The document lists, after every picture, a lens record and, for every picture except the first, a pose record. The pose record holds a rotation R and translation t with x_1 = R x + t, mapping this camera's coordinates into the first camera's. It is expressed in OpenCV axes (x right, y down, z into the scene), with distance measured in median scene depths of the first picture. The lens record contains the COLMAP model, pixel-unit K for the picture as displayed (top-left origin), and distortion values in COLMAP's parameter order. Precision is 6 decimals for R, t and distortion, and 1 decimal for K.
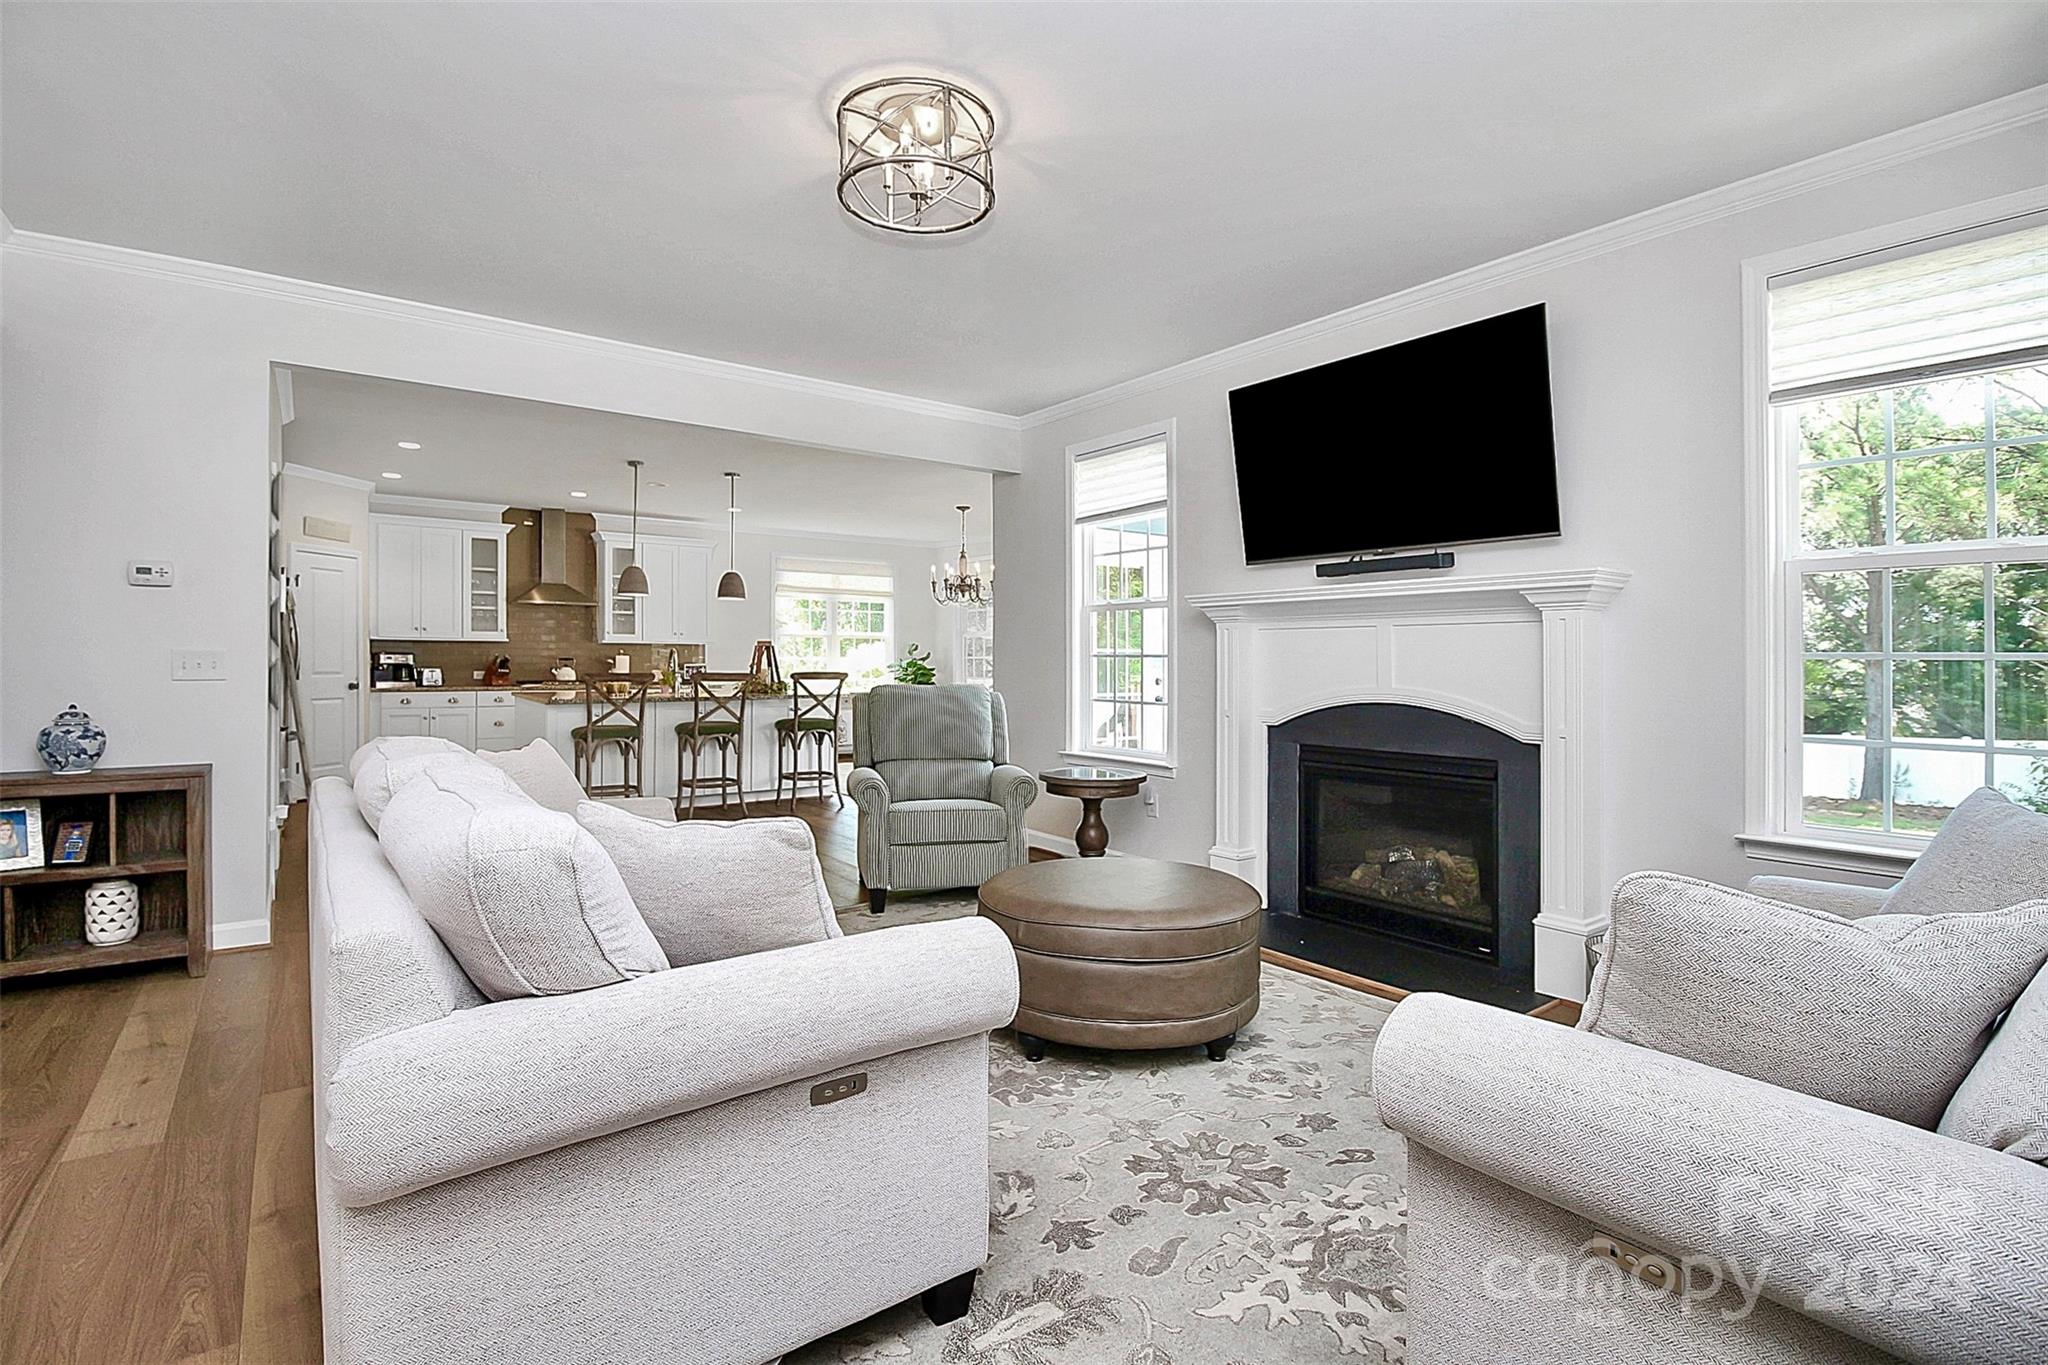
lens RADIAL K [[966.5, 0, 1023.2], [0, 966.5, 660.9], [0, 0, 1]] dist [-0.004386, -0.000812]
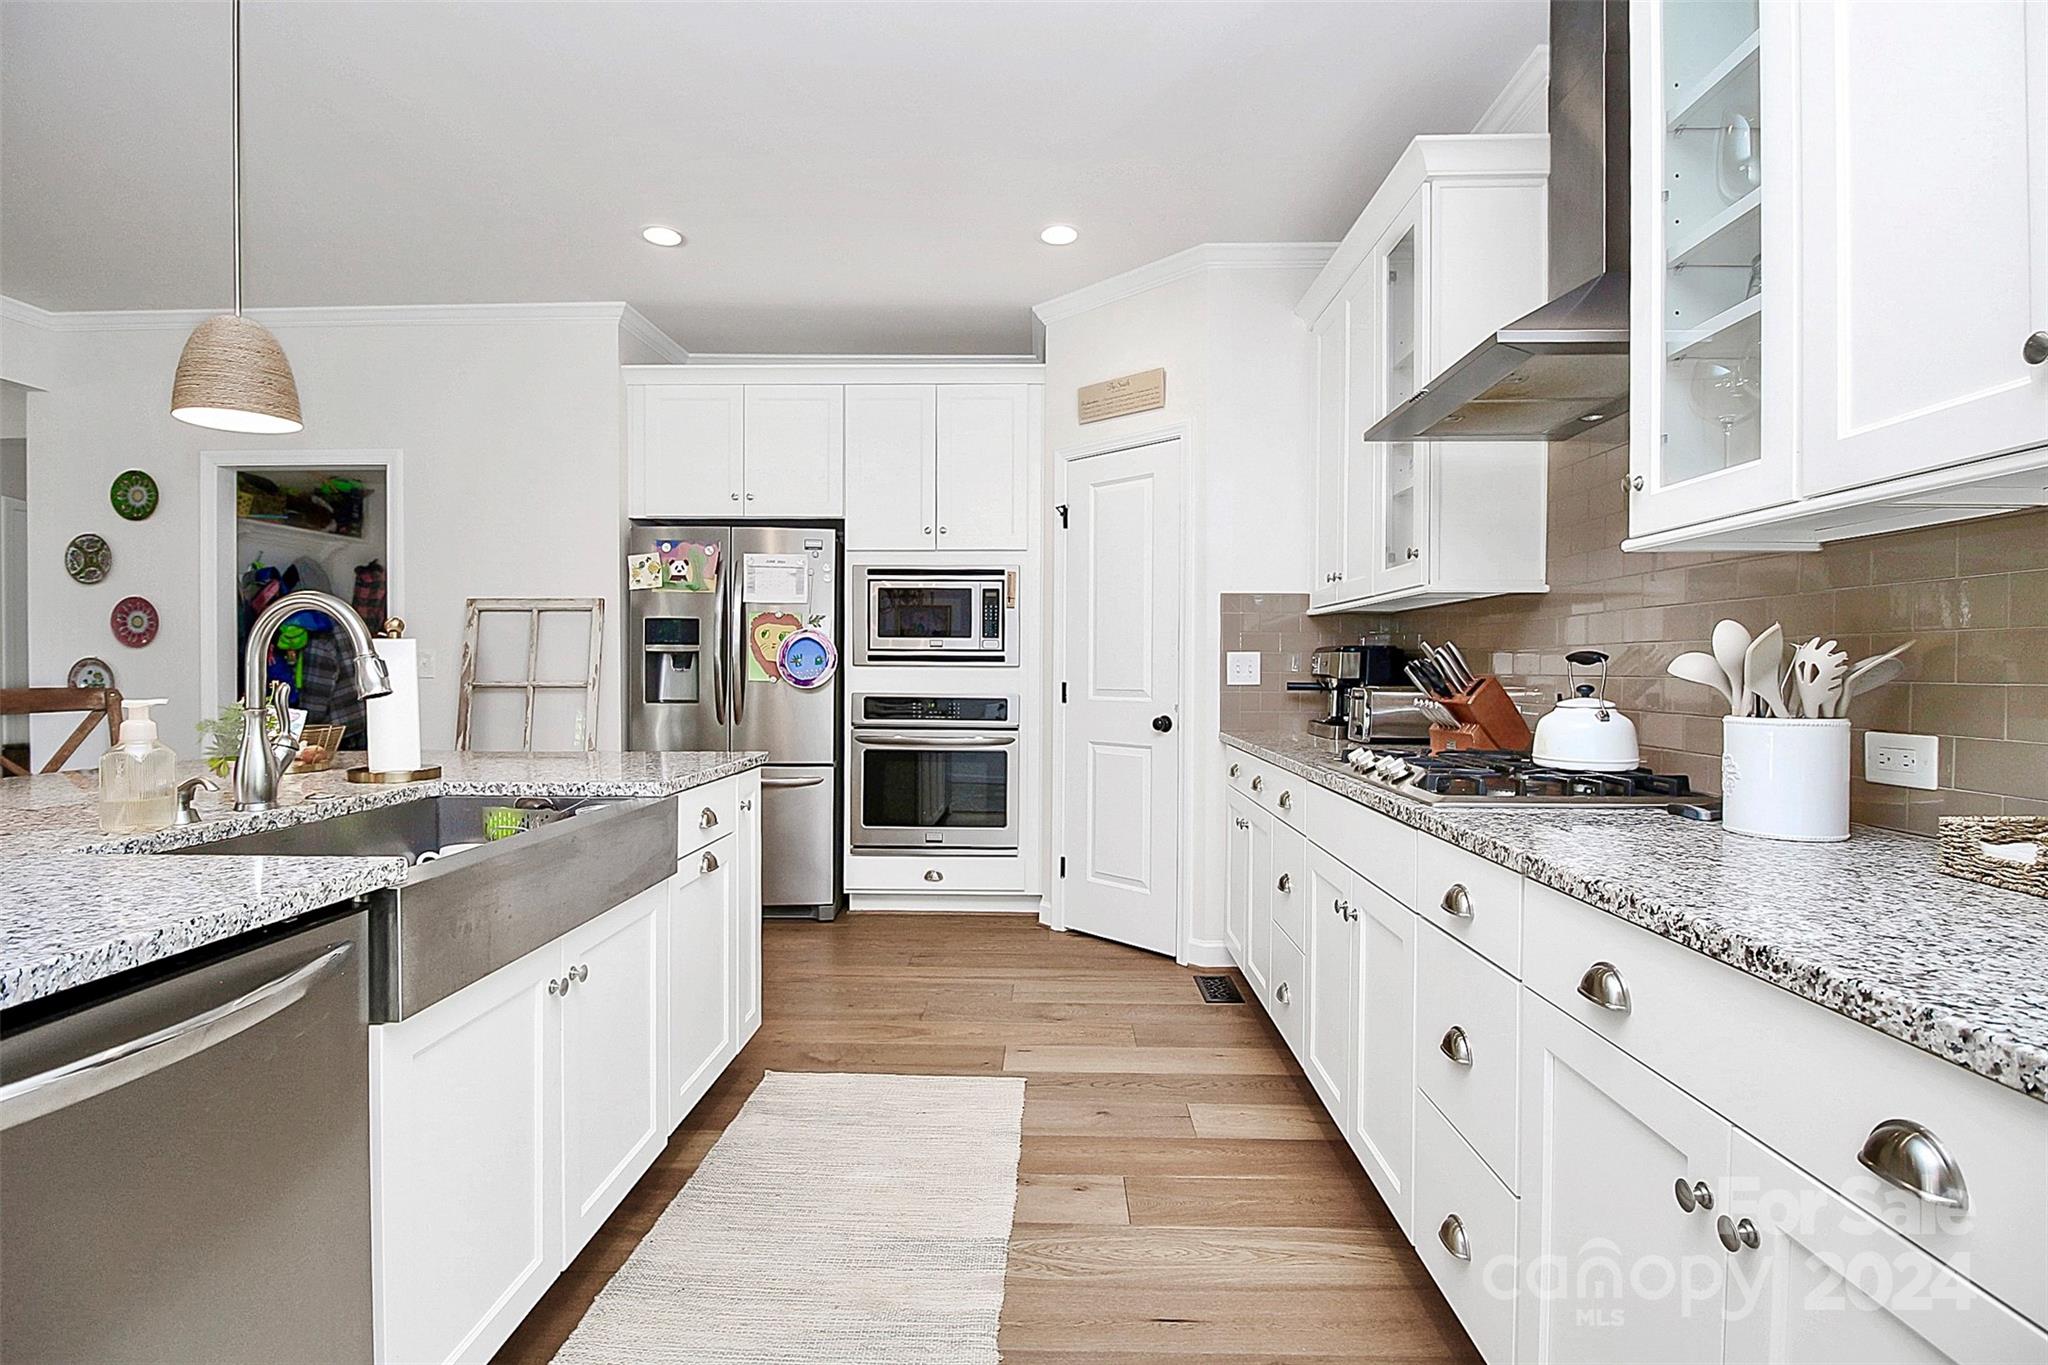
lens RADIAL K [[966.5, 0, 1023.8], [0, 966.5, 681.2], [0, 0, 1]] dist [-0.004386, -0.000812]
pose [[-0.620597, 0.003834, -0.784120, -0.589019], [-0.006223, 0.999932, 0.009814, 0.004326], [0.784105, 0.010970, -0.620532, 2.408359]]
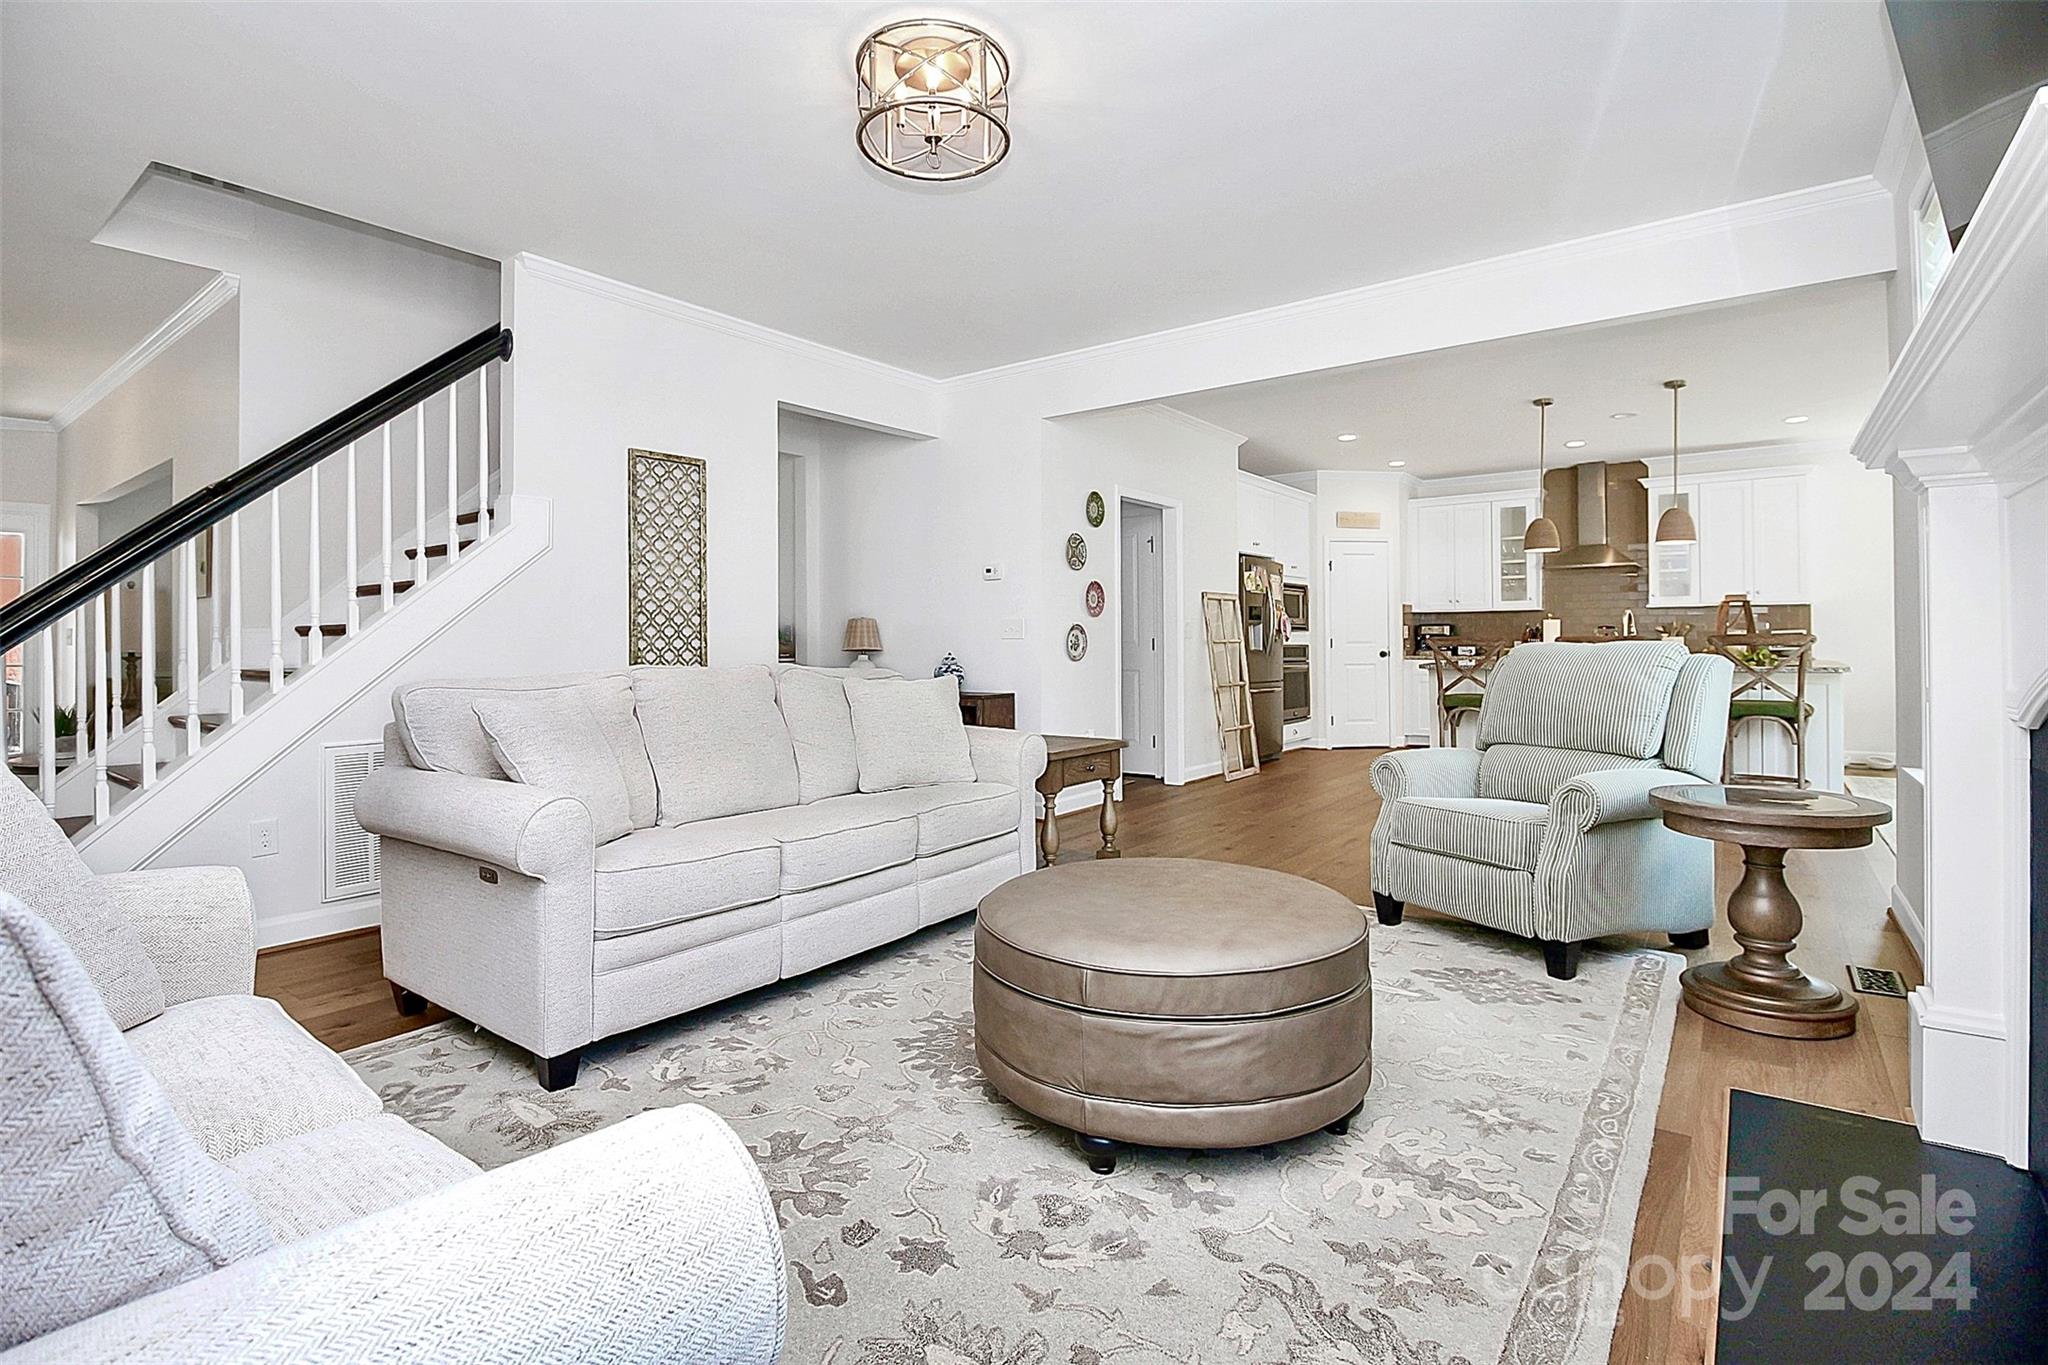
lens RADIAL K [[966.5, 0, 998.9], [0, 966.5, 646.0], [0, 0, 1]] dist [-0.004386, -0.000812]
pose [[0.271070, -0.005019, -0.962547, 0.550183], [0.008637, 0.999959, -0.002782, 0.030874], [0.962521, -0.007559, 0.271102, 0.494195]]
